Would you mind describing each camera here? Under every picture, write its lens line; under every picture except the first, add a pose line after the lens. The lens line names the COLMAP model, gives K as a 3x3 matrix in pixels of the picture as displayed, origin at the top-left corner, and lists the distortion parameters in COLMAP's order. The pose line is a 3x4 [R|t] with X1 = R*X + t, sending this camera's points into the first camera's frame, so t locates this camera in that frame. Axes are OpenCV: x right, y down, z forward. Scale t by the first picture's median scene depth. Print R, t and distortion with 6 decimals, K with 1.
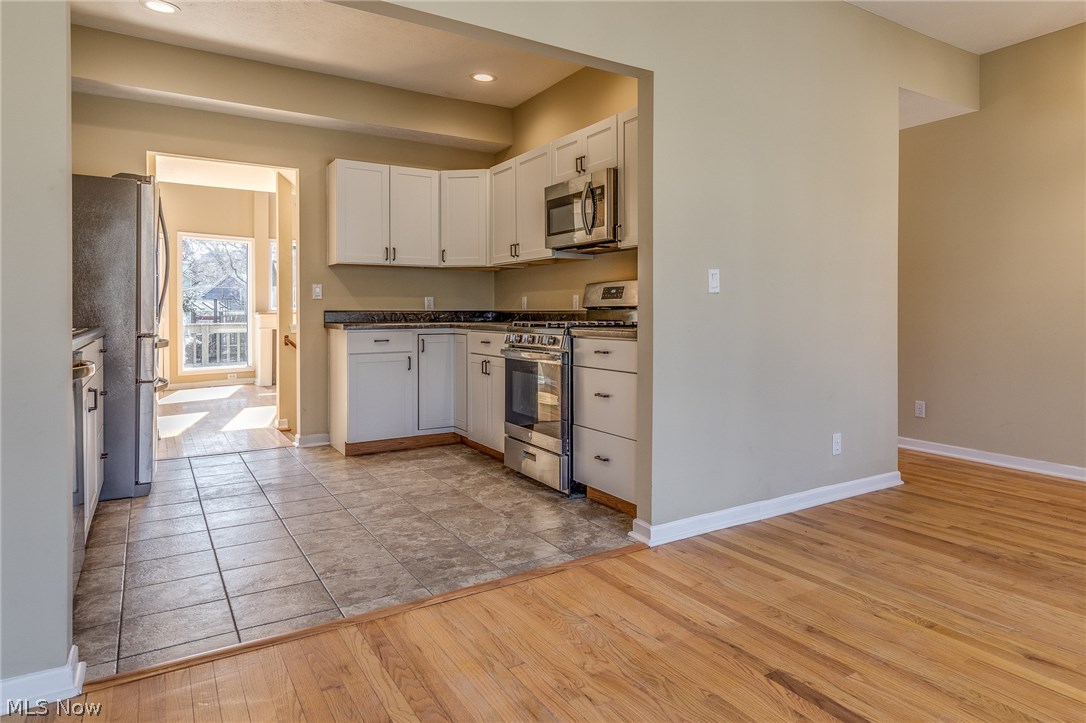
lens RADIAL K [[676.8, 0, 608.9], [0, 676.8, 315.4], [0, 0, 1]] dist [0.004145, -0.004202]
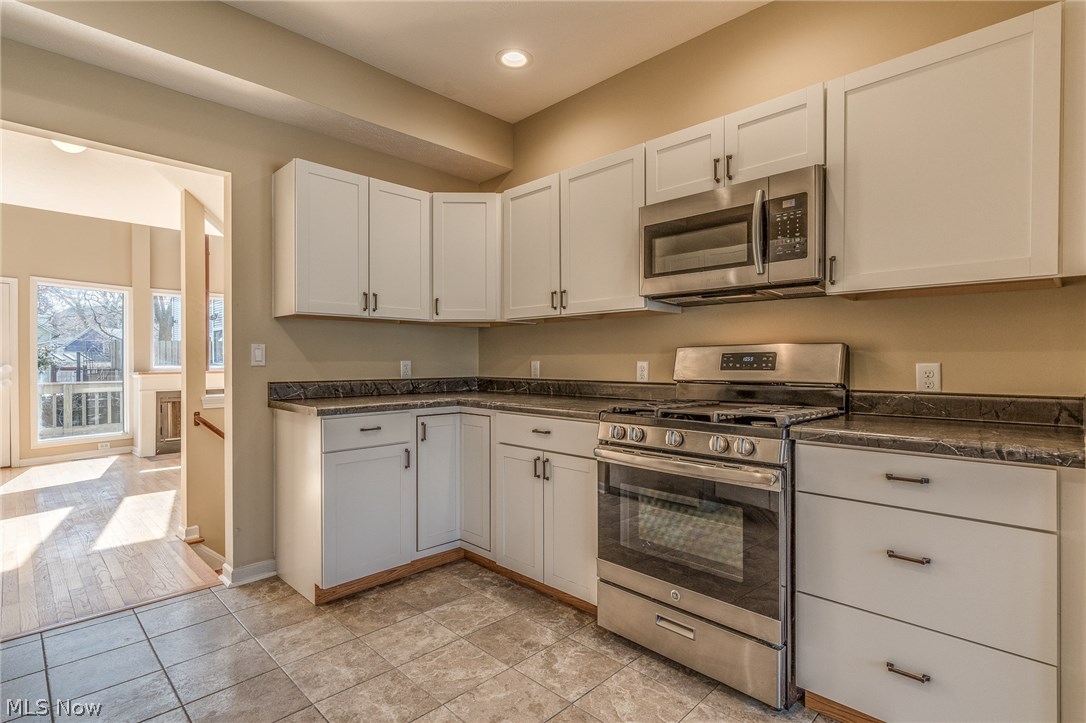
lens RADIAL K [[531.2, 0, 542.3], [0, 531.2, 364.8], [0, 0, 1]] dist [-0.003700, 0.003911]
pose [[0.981320, -0.001060, 0.192379, -0.253492], [0.000892, 0.999999, 0.000962, -0.025380], [-0.192380, -0.000773, 0.981320, 0.420702]]
